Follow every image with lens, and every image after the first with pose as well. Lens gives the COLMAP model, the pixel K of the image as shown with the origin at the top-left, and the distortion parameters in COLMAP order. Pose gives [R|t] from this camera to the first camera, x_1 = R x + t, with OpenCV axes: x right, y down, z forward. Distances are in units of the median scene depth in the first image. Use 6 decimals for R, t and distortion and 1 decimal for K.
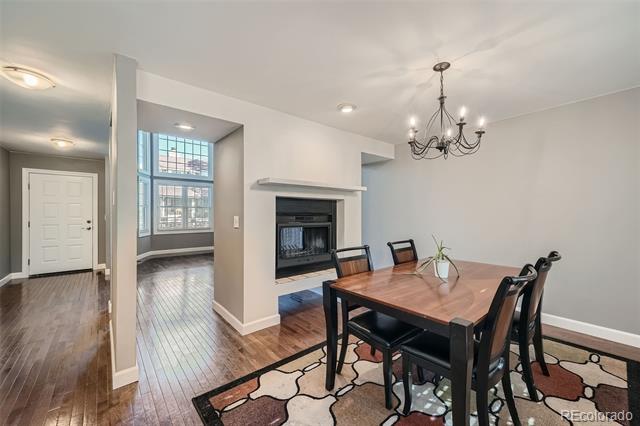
lens RADIAL K [[254.7, 0, 320.9], [0, 254.7, 213.8], [0, 0, 1]] dist [-0.000250, -0.000020]
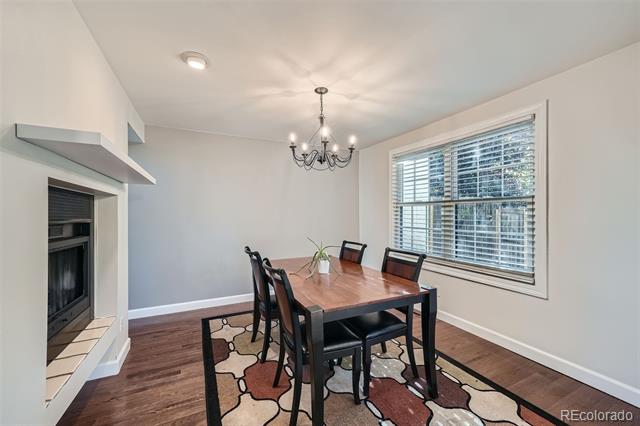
lens RADIAL K [[254.7, 0, 320.9], [0, 254.7, 213.8], [0, 0, 1]] dist [-0.000250, -0.000020]
pose [[0.249484, 0.005021, 0.968366, -0.630436], [0.007083, 0.999950, -0.007010, -0.010779], [-0.968353, 0.008608, 0.249436, 0.707085]]
